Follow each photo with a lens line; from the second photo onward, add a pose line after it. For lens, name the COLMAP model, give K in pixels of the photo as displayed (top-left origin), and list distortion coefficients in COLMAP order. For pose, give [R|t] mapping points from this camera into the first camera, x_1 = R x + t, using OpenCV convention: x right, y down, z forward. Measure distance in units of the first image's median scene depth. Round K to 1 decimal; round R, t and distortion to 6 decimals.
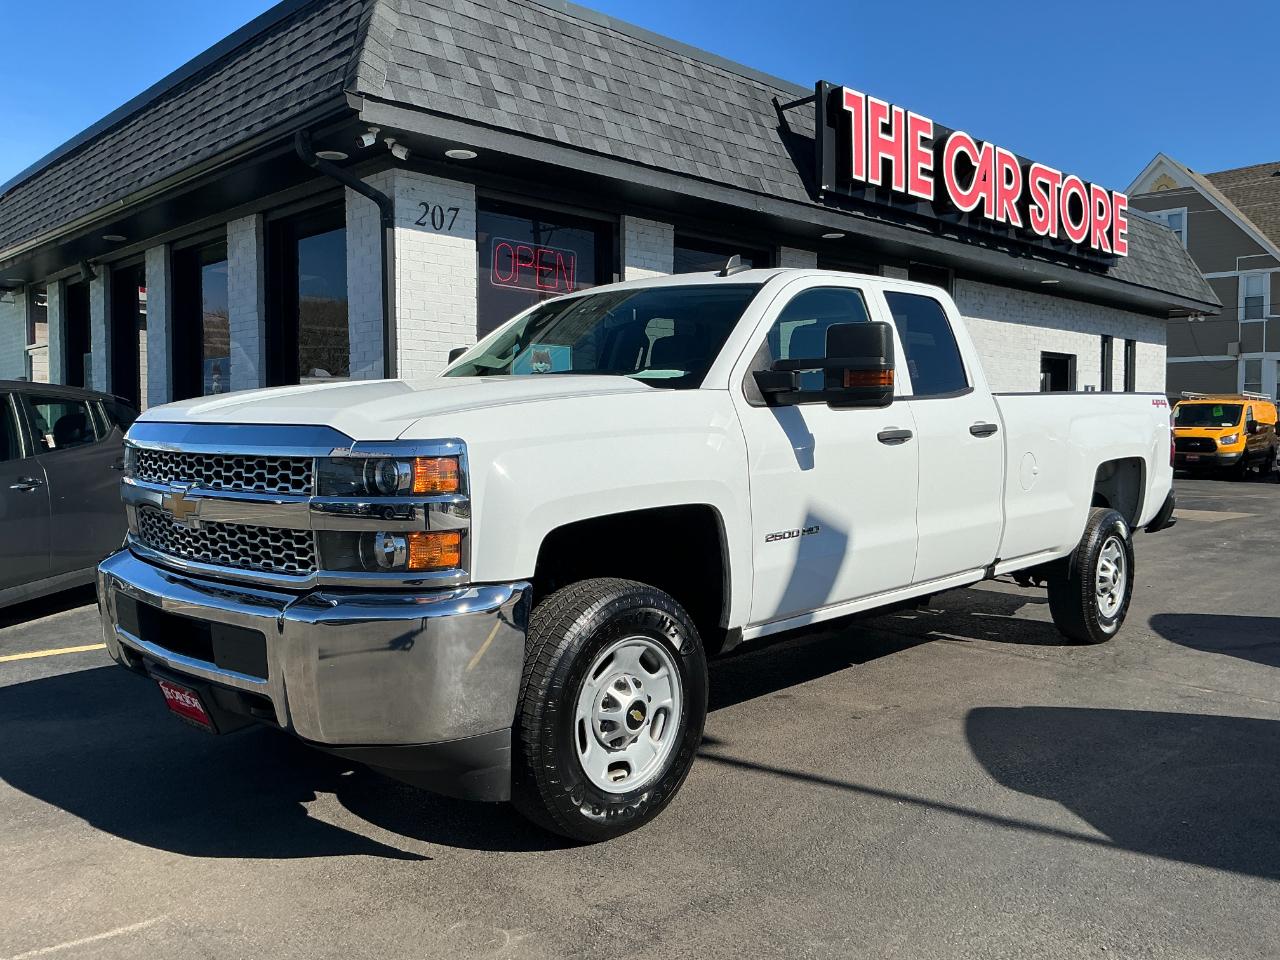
lens RADIAL K [[1048.8, 0, 636.3], [0, 1048.8, 485.7], [0, 0, 1]] dist [0.085028, -0.173438]
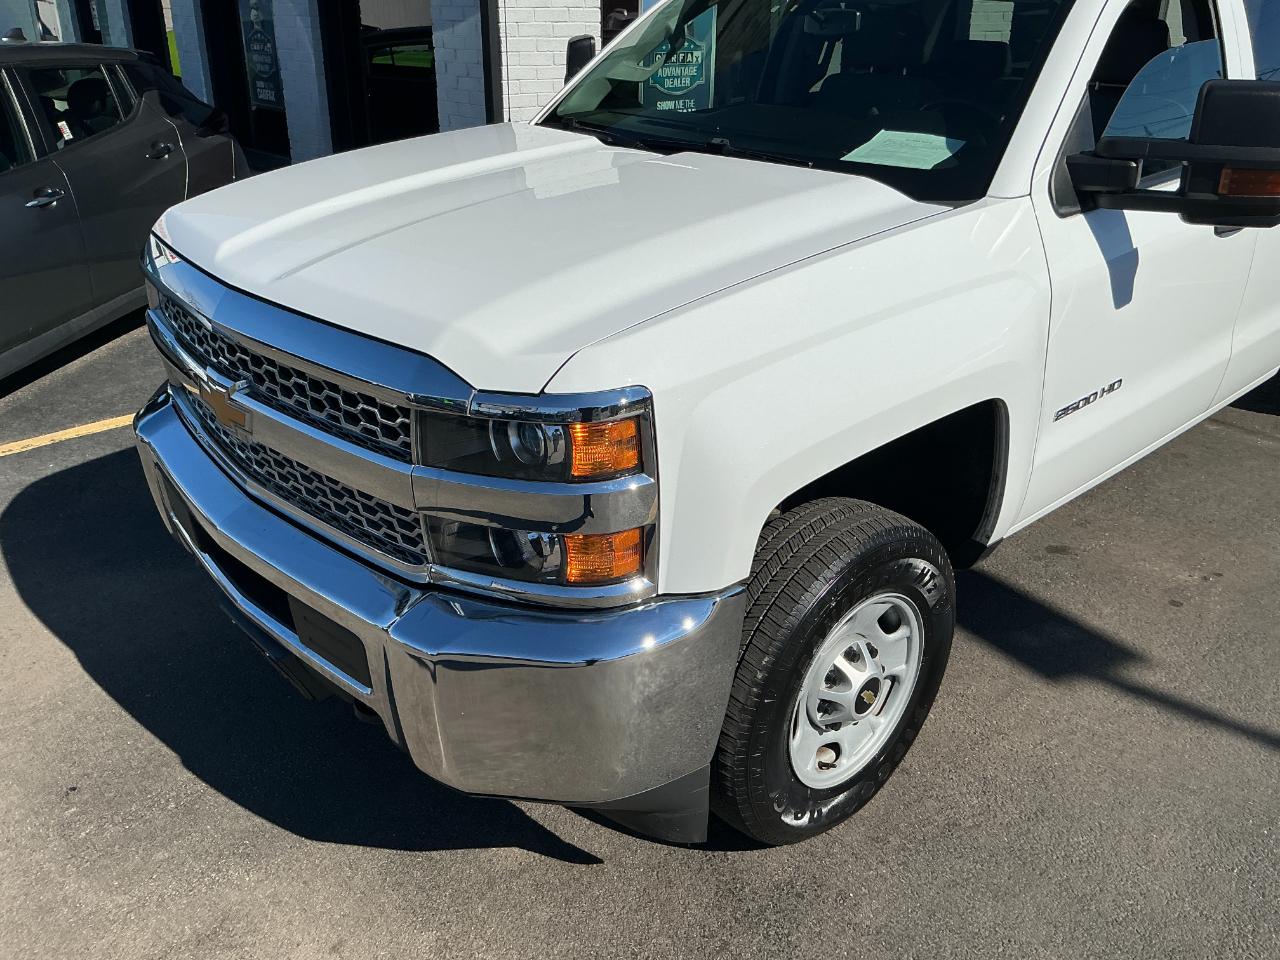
lens RADIAL K [[1074.2, 0, 636.5], [0, 1074.2, 497.9], [0, 0, 1]] dist [0.093362, -0.182432]
pose [[0.996769, 0.031425, -0.073917, -0.092958], [-0.001516, 0.927481, 0.373867, -0.164048], [0.080306, -0.372547, 0.924532, 0.300548]]
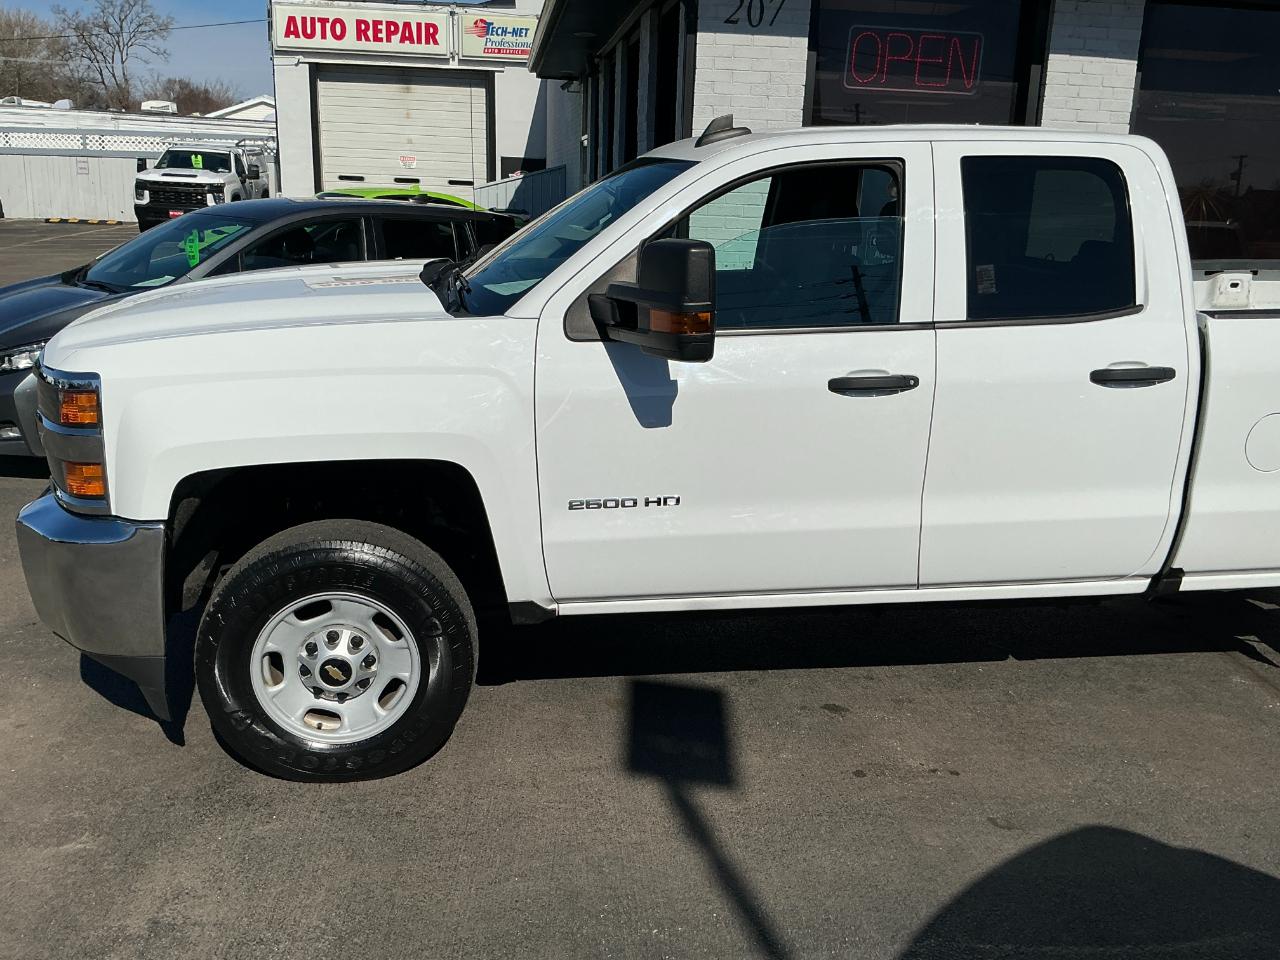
lens RADIAL K [[1153.2, 0, 621.4], [0, 1153.2, 563.9], [0, 0, 1]] dist [-0.002576, -0.024001]
pose [[0.786082, 0.214069, -0.579871, 0.681589], [-0.061438, 0.960529, 0.271310, -0.150903], [0.615062, -0.177646, 0.768206, 0.326321]]
